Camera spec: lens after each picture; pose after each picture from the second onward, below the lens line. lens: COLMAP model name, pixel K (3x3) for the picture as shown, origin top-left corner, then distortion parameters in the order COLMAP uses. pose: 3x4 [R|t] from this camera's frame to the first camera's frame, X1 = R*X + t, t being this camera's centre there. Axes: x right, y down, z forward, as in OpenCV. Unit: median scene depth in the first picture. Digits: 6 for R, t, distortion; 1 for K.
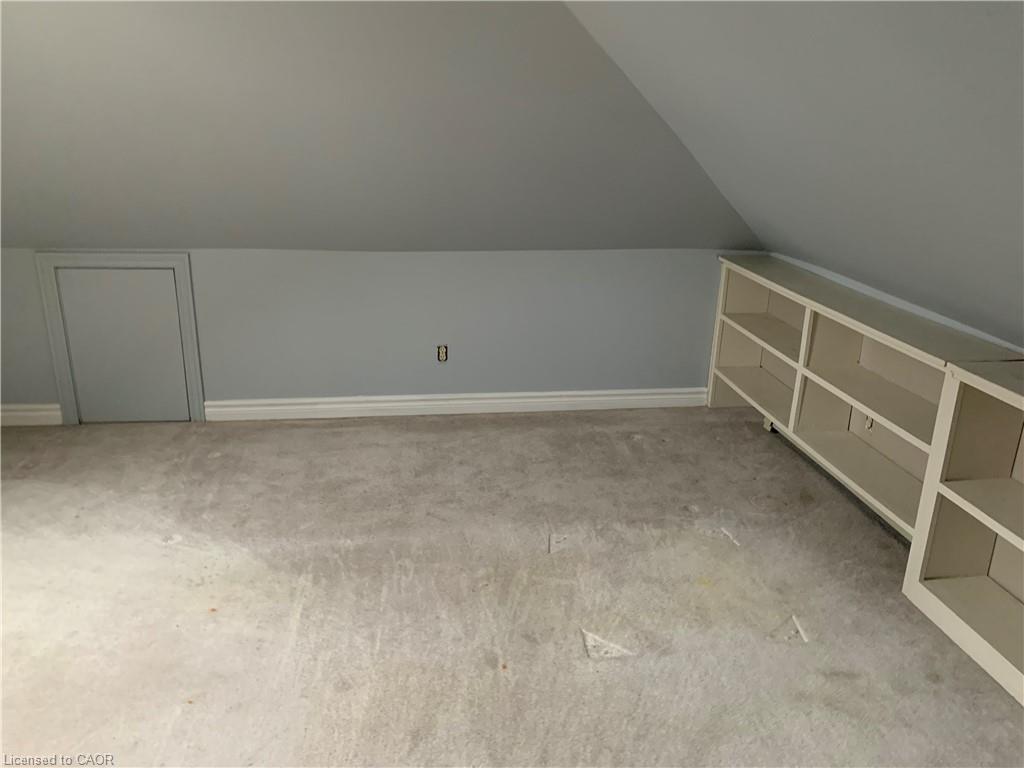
lens RADIAL K [[771.7, 0, 515.5], [0, 771.7, 383.2], [0, 0, 1]] dist [-0.003044, -0.000651]
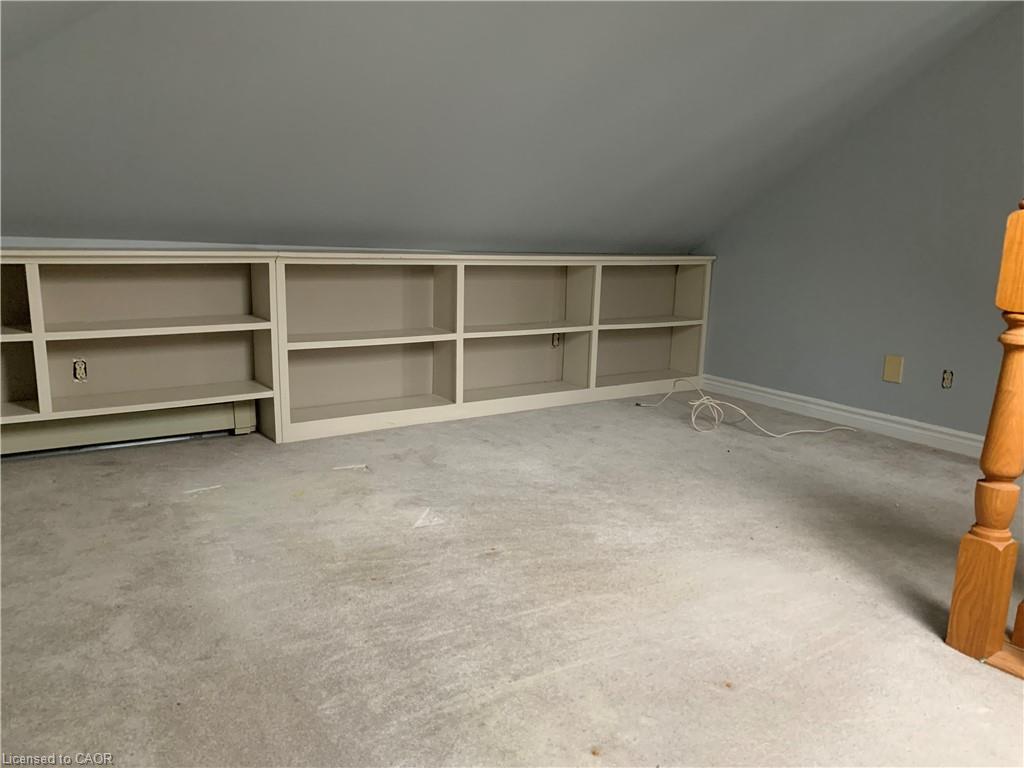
lens RADIAL K [[771.7, 0, 505.9], [0, 771.7, 381.2], [0, 0, 1]] dist [-0.003044, -0.000651]
pose [[-0.444650, -0.216416, 0.869167, -0.701485], [0.251138, 0.901327, 0.352901, -0.165970], [-0.859777, 0.375199, -0.346424, 0.992607]]
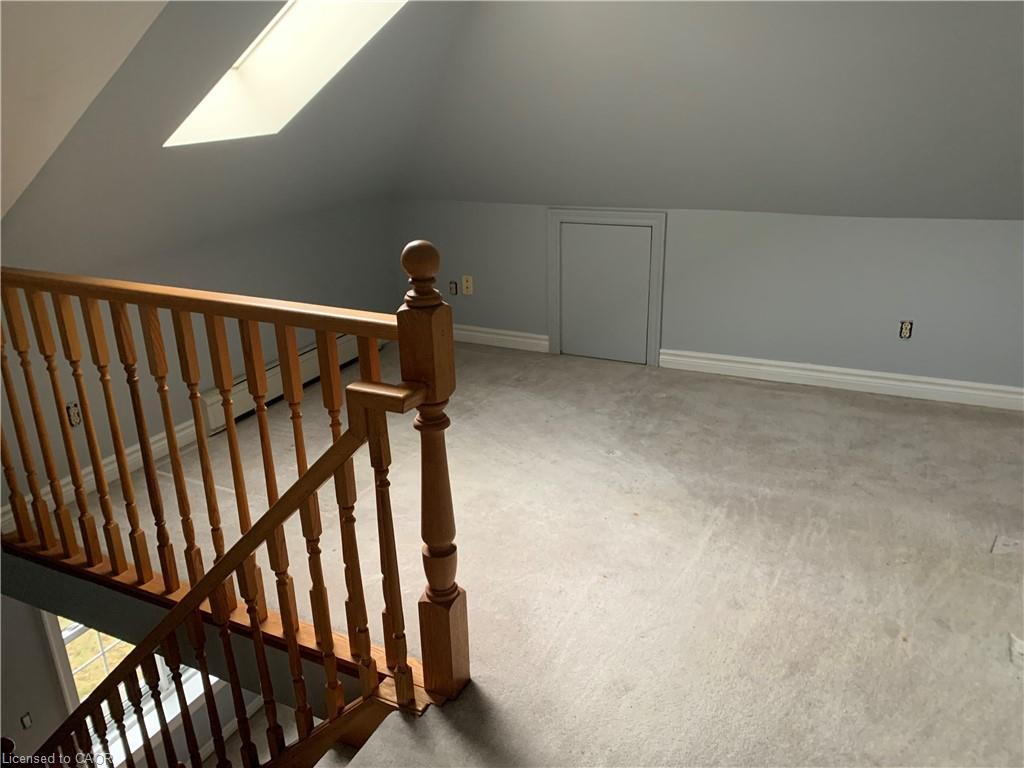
lens RADIAL K [[771.7, 0, 510.8], [0, 771.7, 382.5], [0, 0, 1]] dist [-0.003044, -0.000651]
pose [[0.823975, 0.146171, -0.547448, 0.046672], [-0.135008, 0.988974, 0.060857, 0.047543], [0.550307, 0.023765, 0.834624, -0.055759]]
